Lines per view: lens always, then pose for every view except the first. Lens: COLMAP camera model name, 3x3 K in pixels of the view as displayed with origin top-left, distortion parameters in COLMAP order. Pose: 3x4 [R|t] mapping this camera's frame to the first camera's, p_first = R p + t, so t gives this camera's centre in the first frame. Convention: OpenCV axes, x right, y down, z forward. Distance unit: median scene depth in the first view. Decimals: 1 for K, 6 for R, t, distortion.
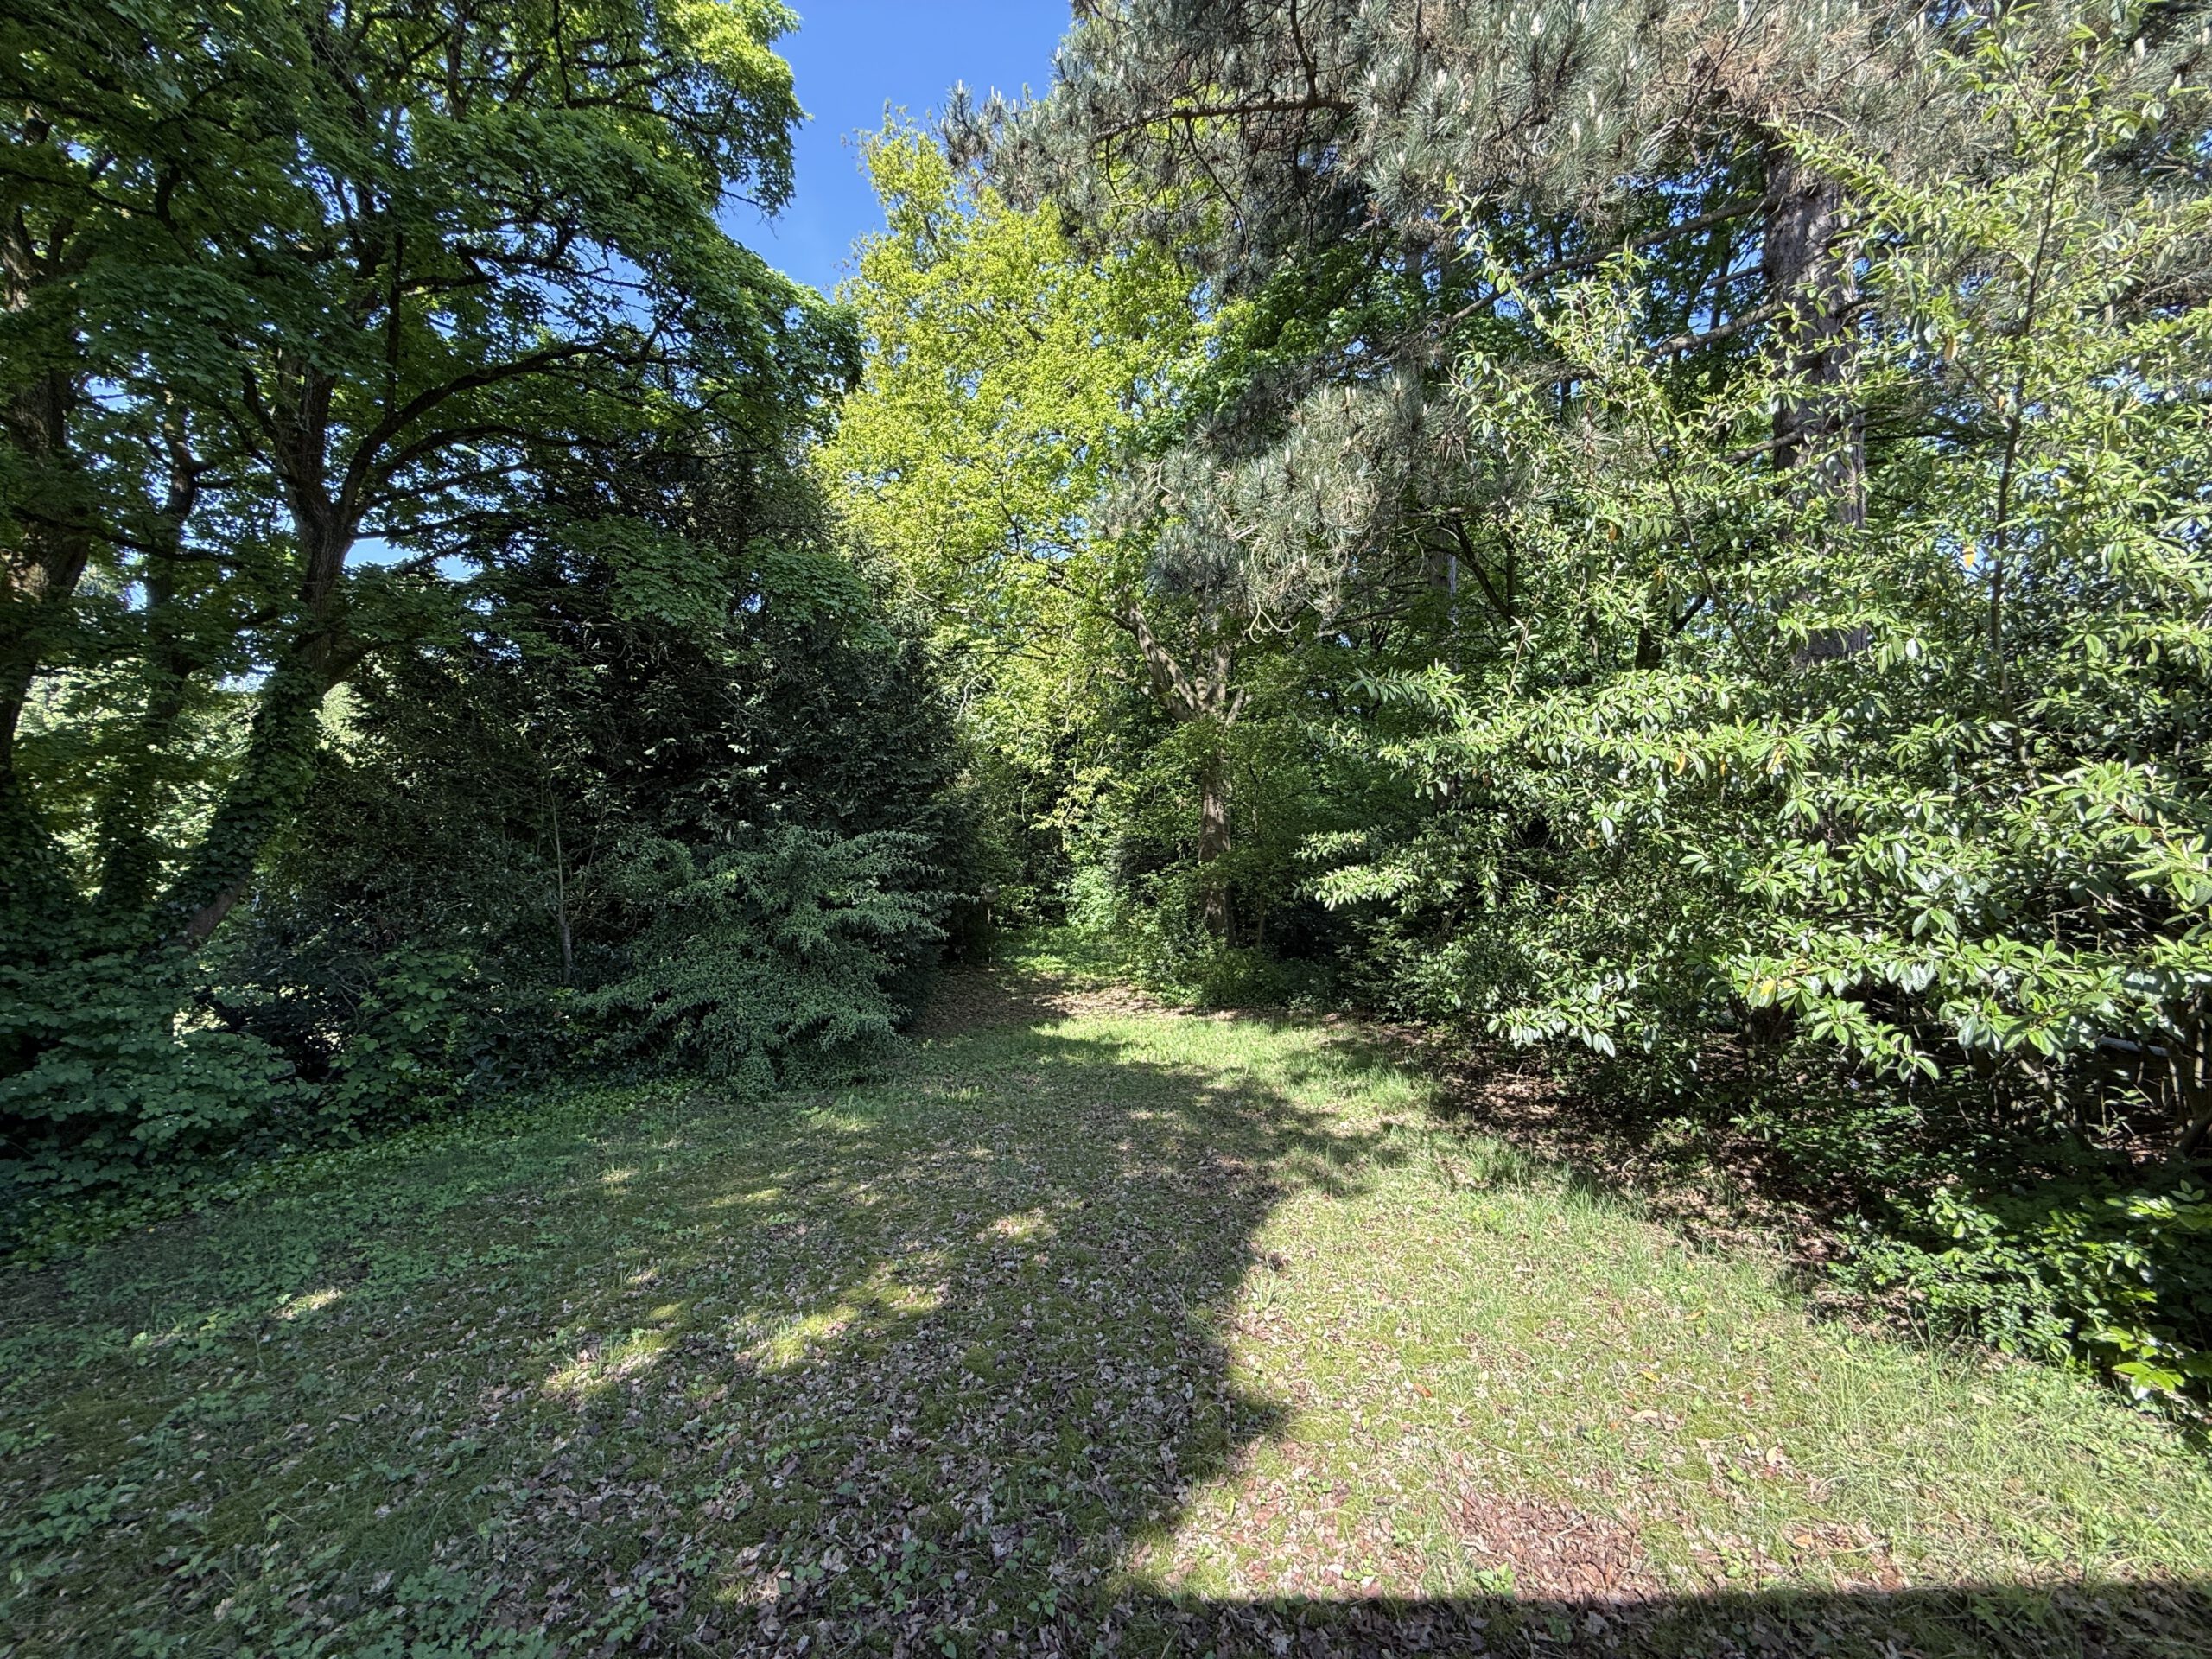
lens RADIAL K [[880.7, 0, 1090.5], [0, 880.7, 832.0], [0, 0, 1]] dist [-0.001256, 0.000211]
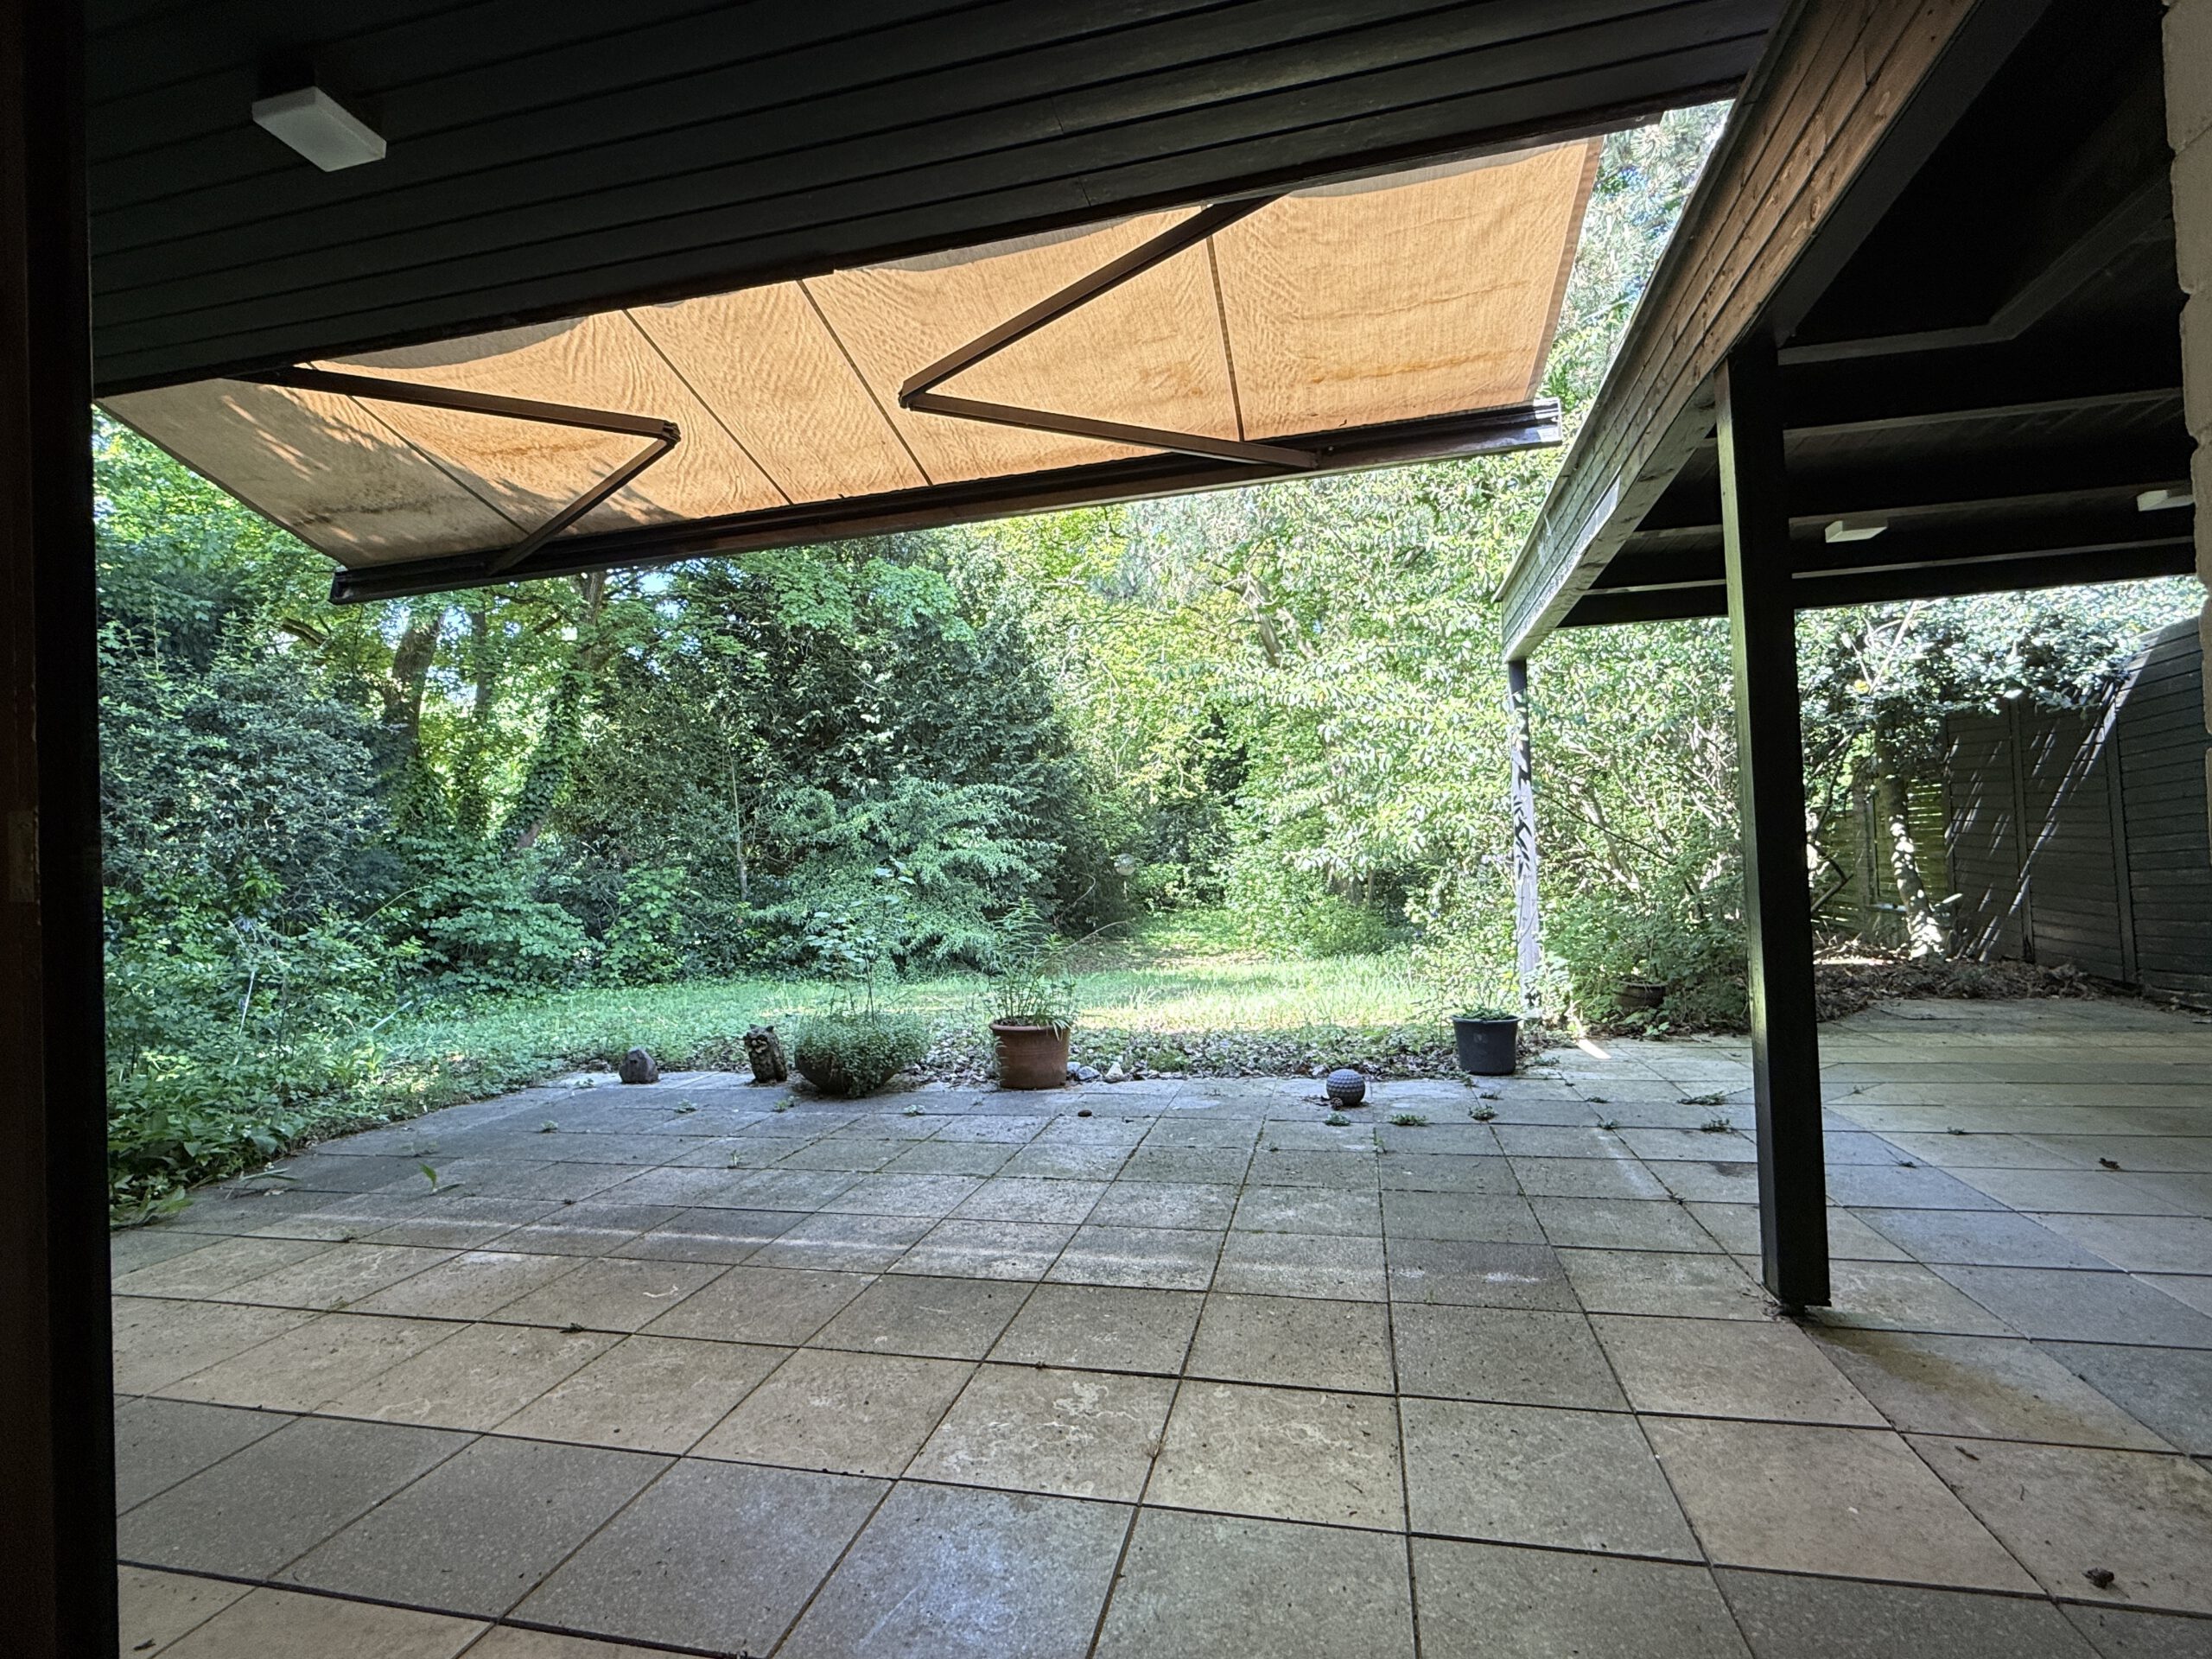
lens RADIAL K [[1062.0, 0, 1121.8], [0, 1062.0, 826.3], [0, 0, 1]] dist [0.002217, -0.000069]
pose [[0.986750, -0.015761, -0.161478, 0.174245], [0.016394, 0.999862, 0.002591, 0.055301], [0.161415, -0.005204, 0.986873, -0.380668]]
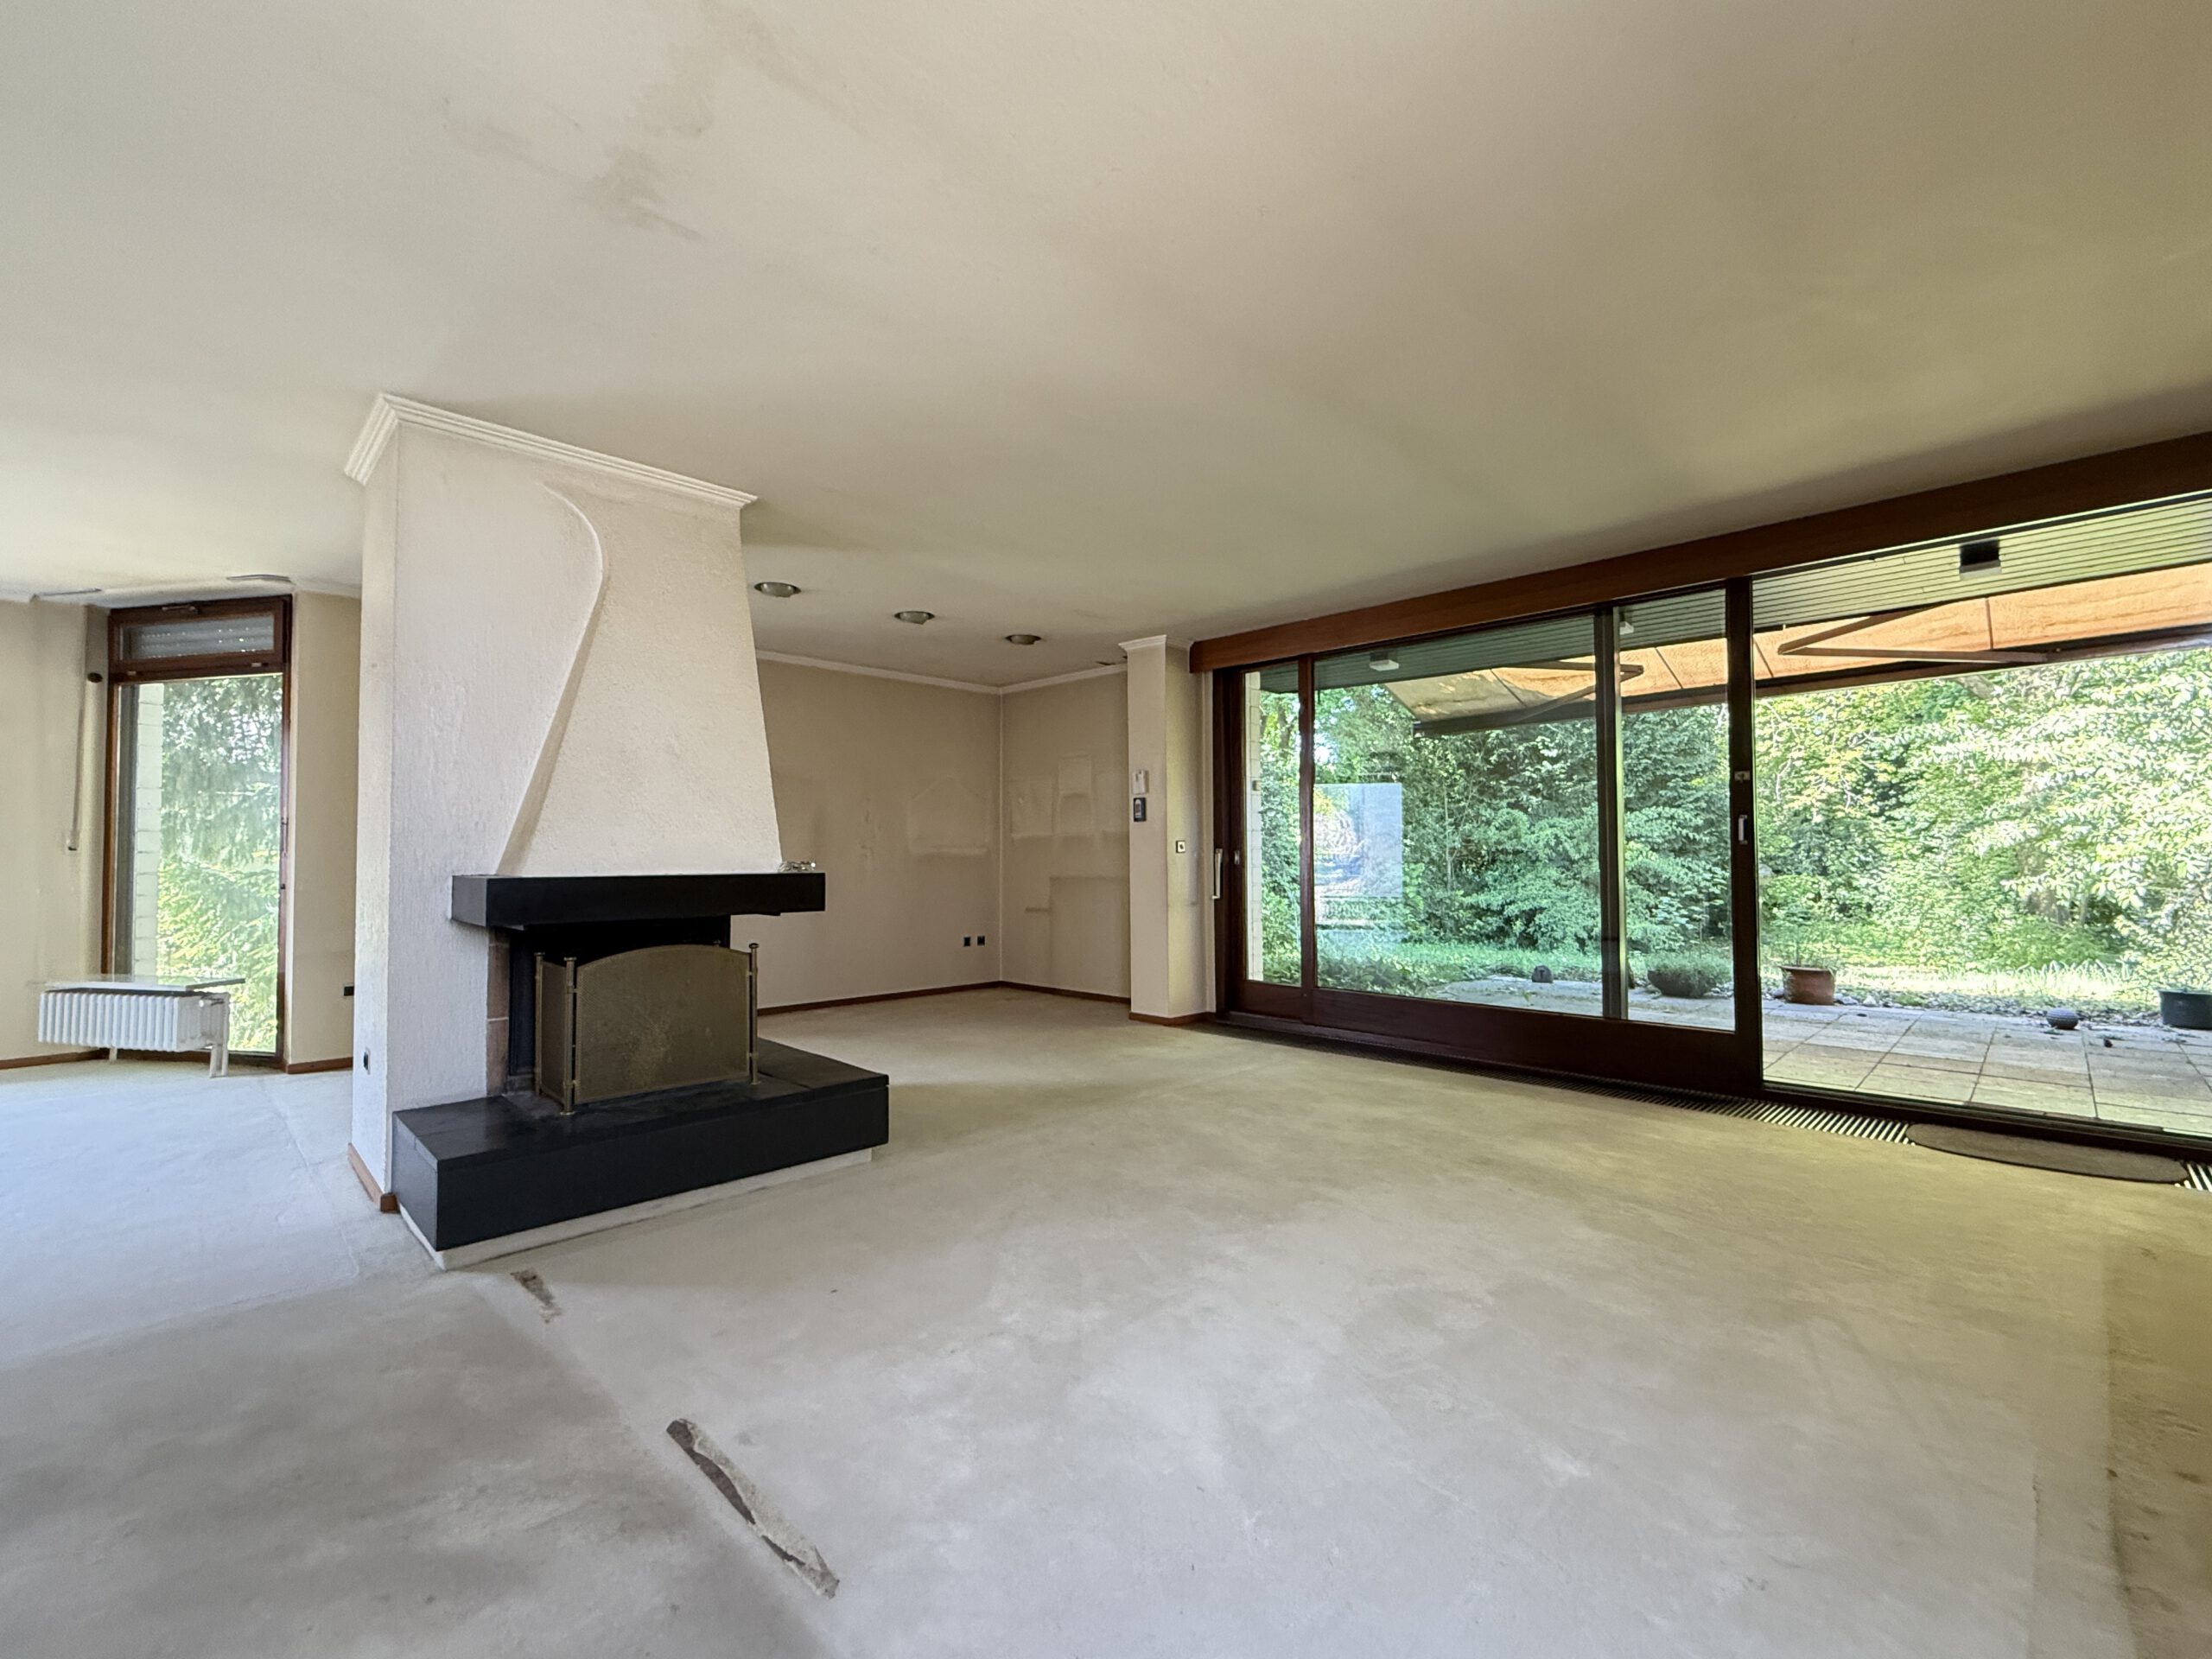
lens RADIAL K [[956.2, 0, 1115.8], [0, 956.2, 837.8], [0, 0, 1]] dist [0.000747, 0.000180]
pose [[0.748538, 0.006799, -0.663057, 0.147349], [-0.001281, 0.999960, 0.008808, 0.040062], [0.663091, -0.005744, 0.748517, -0.775123]]
